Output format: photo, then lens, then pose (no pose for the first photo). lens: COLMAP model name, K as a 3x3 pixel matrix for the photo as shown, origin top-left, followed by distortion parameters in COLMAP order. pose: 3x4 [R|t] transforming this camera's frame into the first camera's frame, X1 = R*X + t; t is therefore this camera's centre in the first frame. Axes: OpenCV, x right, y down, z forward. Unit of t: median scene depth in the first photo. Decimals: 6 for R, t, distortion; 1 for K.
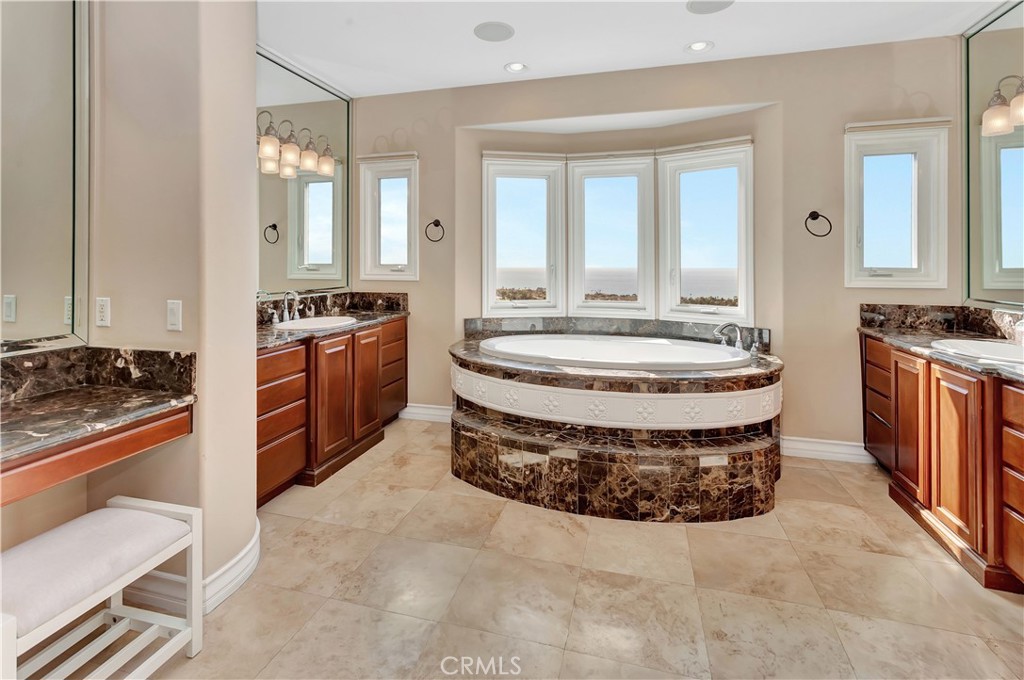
lens RADIAL K [[472.7, 0, 511.7], [0, 472.7, 338.7], [0, 0, 1]] dist [0.002252, -0.000035]
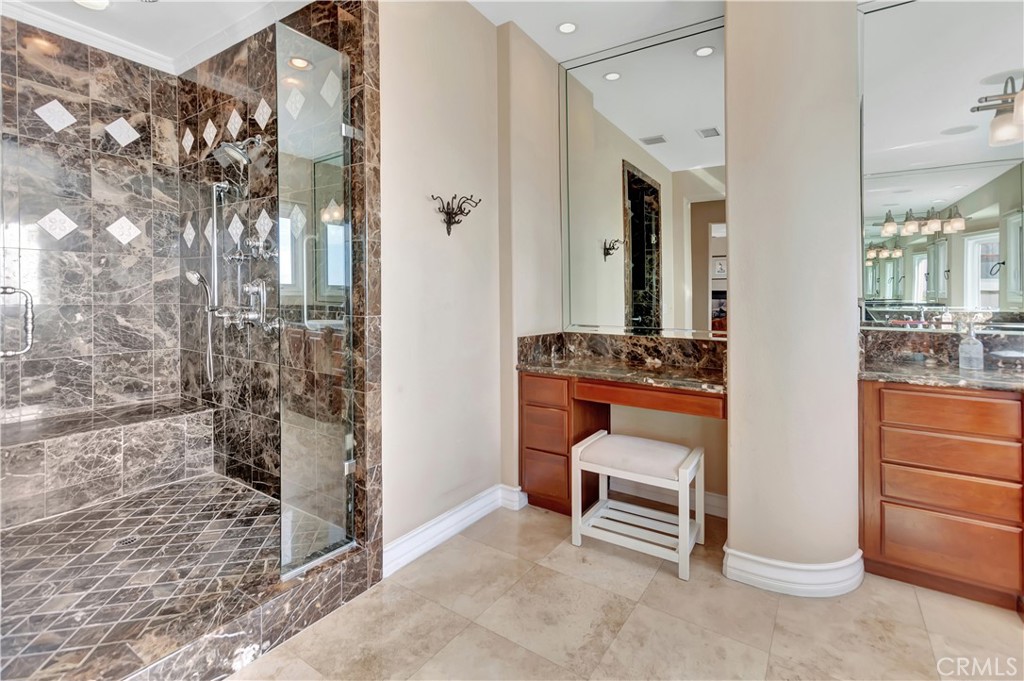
lens RADIAL K [[472.7, 0, 513.0], [0, 472.7, 341.6], [0, 0, 1]] dist [0.002252, -0.000035]
pose [[-0.319680, 0.095989, -0.942651, 0.660500], [-0.155775, 0.975995, 0.152212, -0.099899], [0.934633, 0.195501, -0.297054, 0.839228]]
